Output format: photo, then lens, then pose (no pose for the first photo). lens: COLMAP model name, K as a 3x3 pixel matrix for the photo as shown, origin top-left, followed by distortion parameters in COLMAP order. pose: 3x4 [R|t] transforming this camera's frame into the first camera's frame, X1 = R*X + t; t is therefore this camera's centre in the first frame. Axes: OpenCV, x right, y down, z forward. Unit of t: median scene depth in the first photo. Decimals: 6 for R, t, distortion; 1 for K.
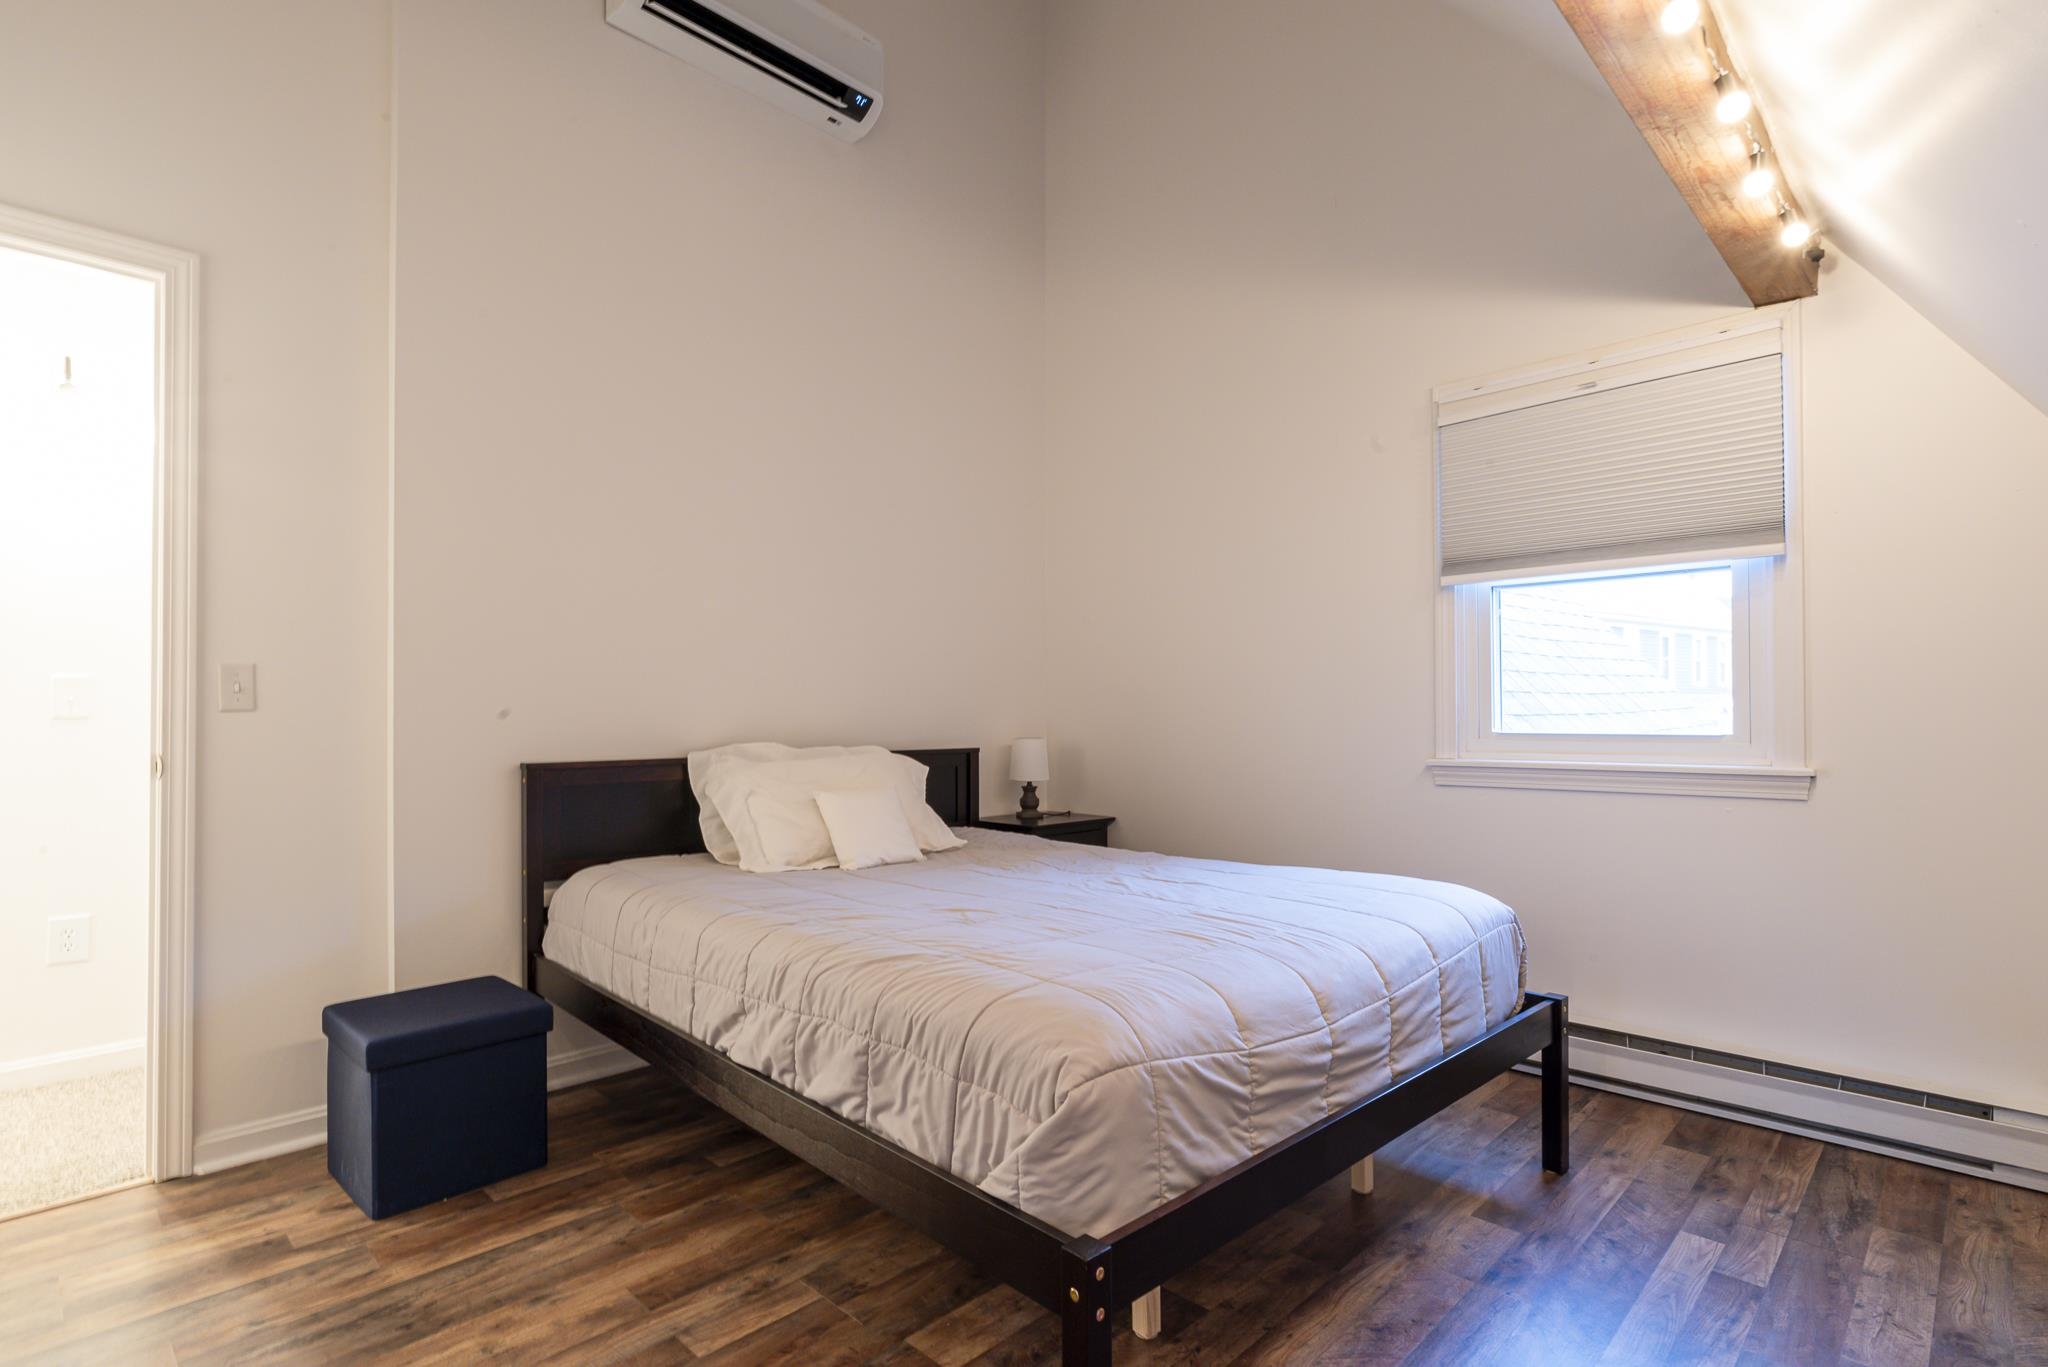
lens RADIAL K [[1012.5, 0, 1024.0], [0, 1012.5, 683.5], [0, 0, 1]] dist [-0.000547, -0.000182]
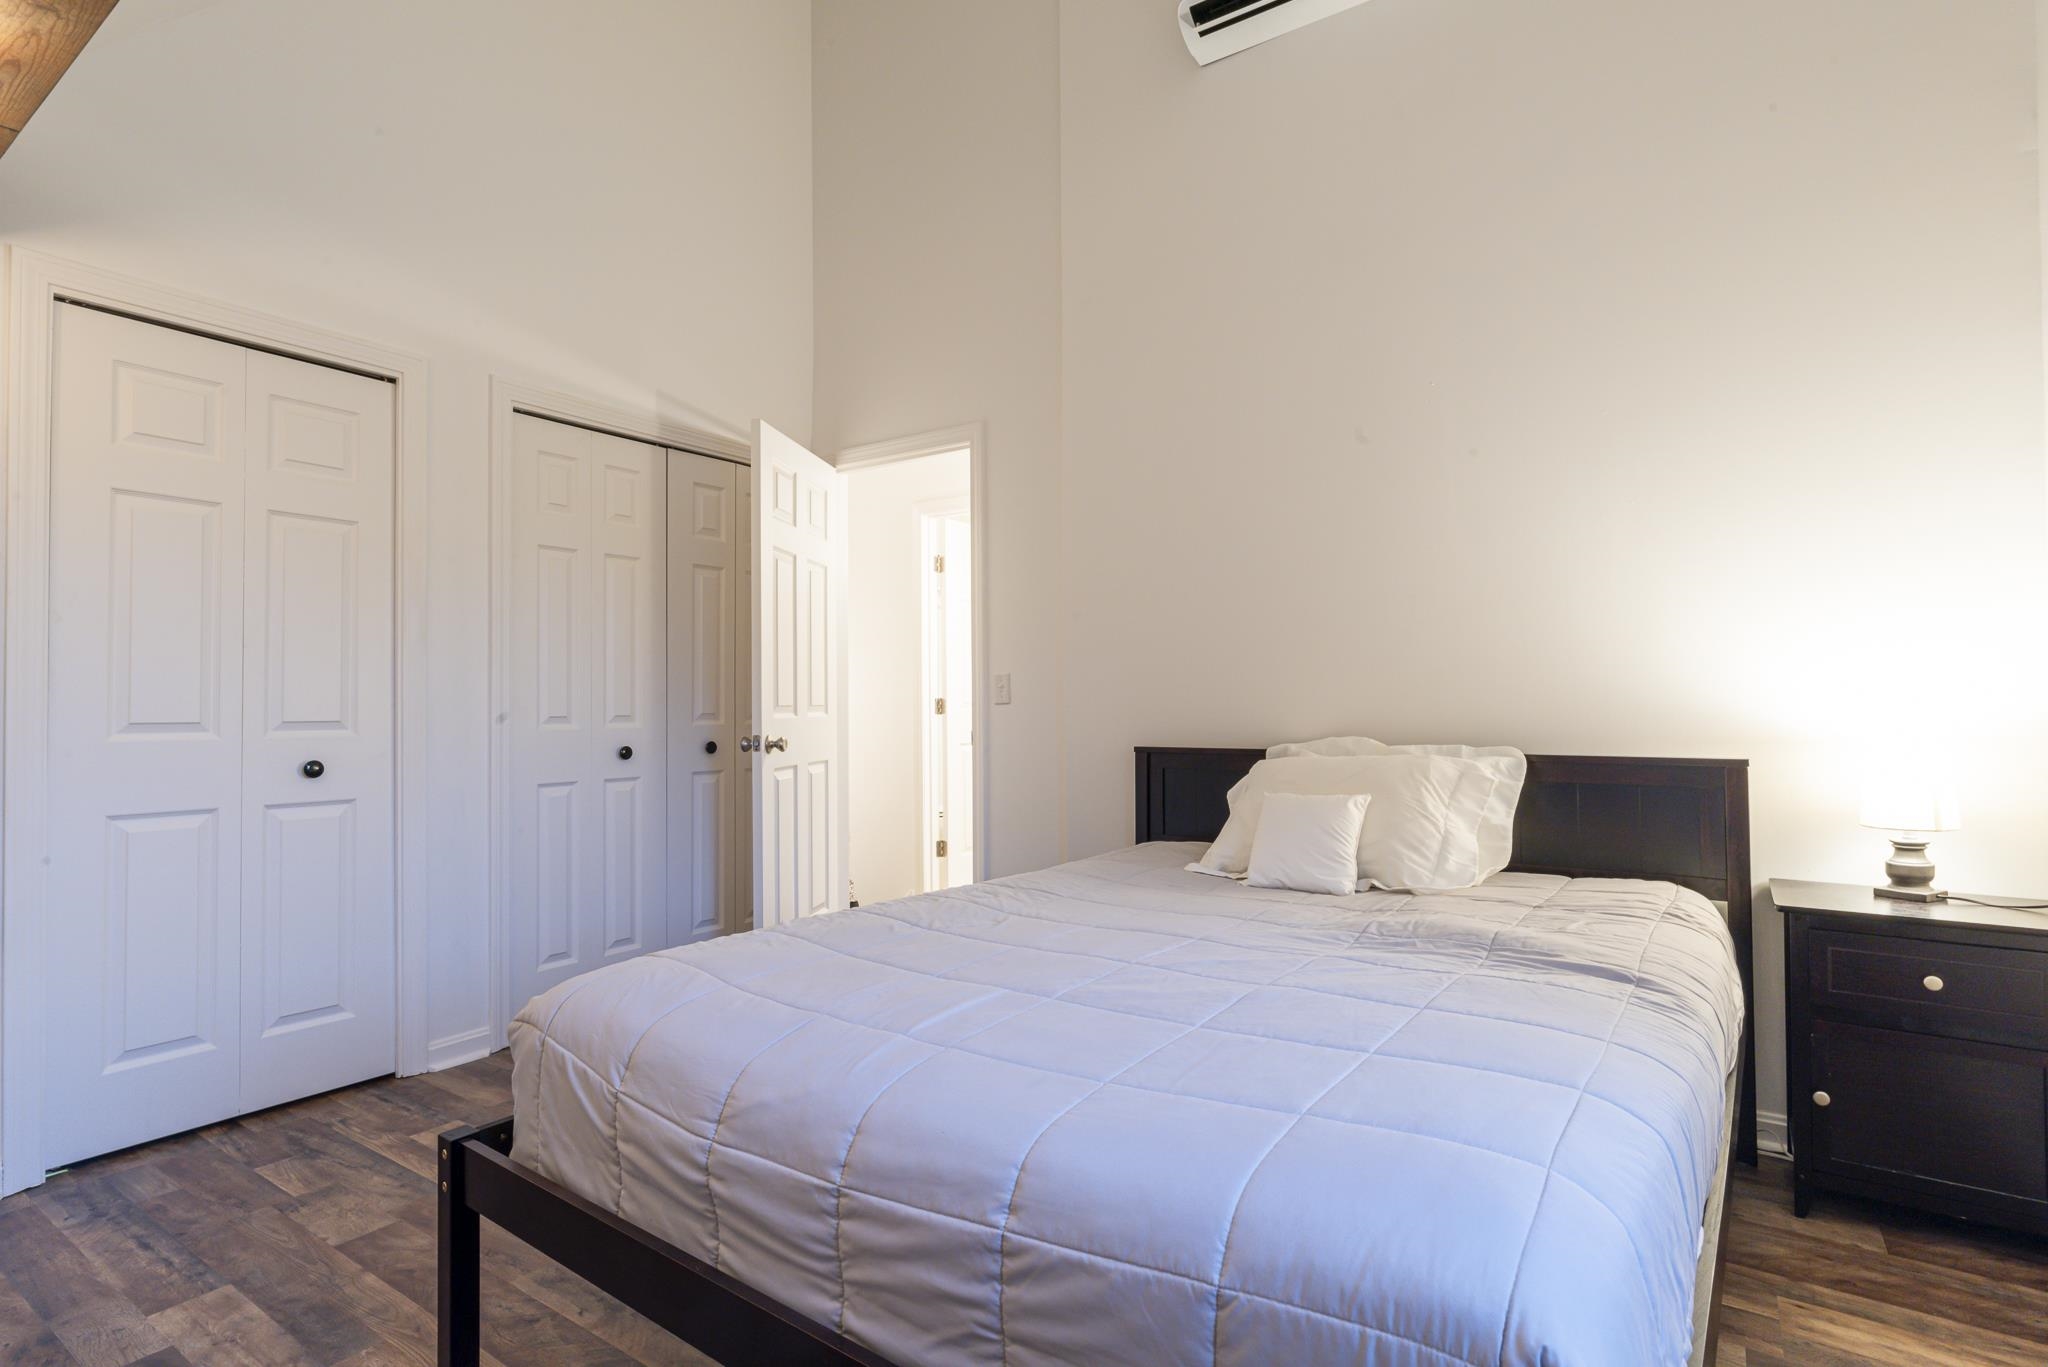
lens RADIAL K [[983.5, 0, 1024.0], [0, 983.5, 683.5], [0, 0, 1]] dist [-0.002543, -0.000193]
pose [[0.178294, -0.015847, -0.983850, 0.695669], [0.037873, 0.999240, -0.009232, 0.010793], [0.983248, -0.035615, 0.178759, 0.726372]]
